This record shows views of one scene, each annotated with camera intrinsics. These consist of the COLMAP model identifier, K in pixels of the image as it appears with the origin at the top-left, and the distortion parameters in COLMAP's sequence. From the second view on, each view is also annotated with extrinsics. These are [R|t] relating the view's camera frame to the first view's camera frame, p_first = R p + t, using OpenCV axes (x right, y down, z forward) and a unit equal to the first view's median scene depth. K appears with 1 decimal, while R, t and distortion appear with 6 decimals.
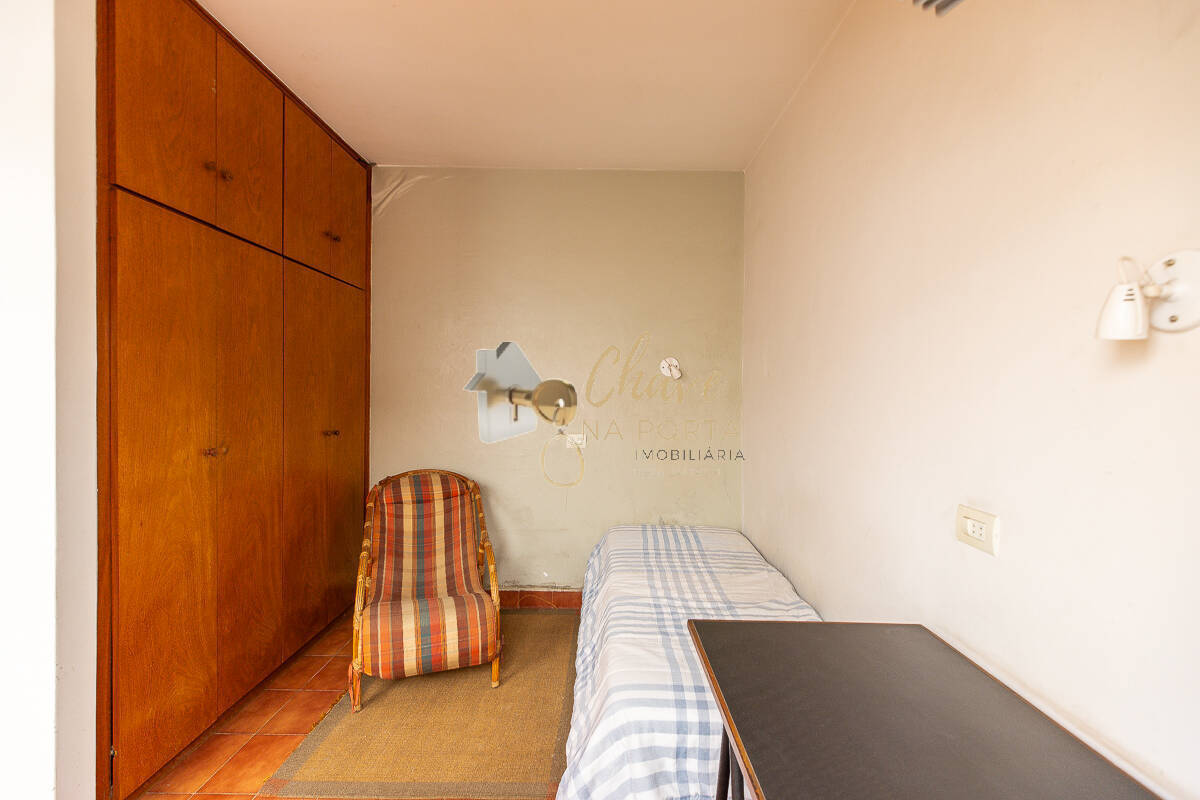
lens RADIAL K [[538.5, 0, 601.3], [0, 538.5, 394.3], [0, 0, 1]] dist [0.000320, 0.000122]
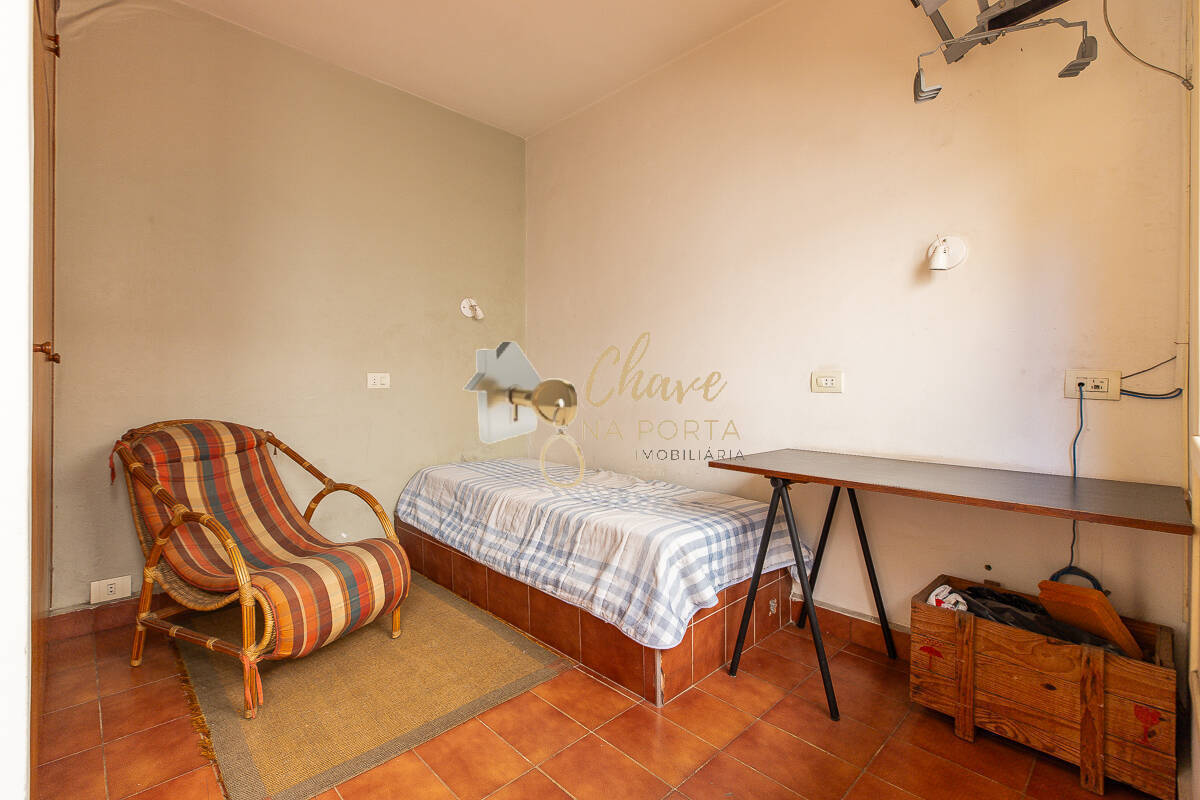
lens RADIAL K [[538.5, 0, 601.3], [0, 538.5, 394.3], [0, 0, 1]] dist [0.000320, 0.000122]
pose [[0.709355, -0.025215, 0.704400, -0.626881], [0.010428, 0.999626, 0.025282, 0.135861], [-0.704774, -0.010588, 0.709353, 0.148452]]
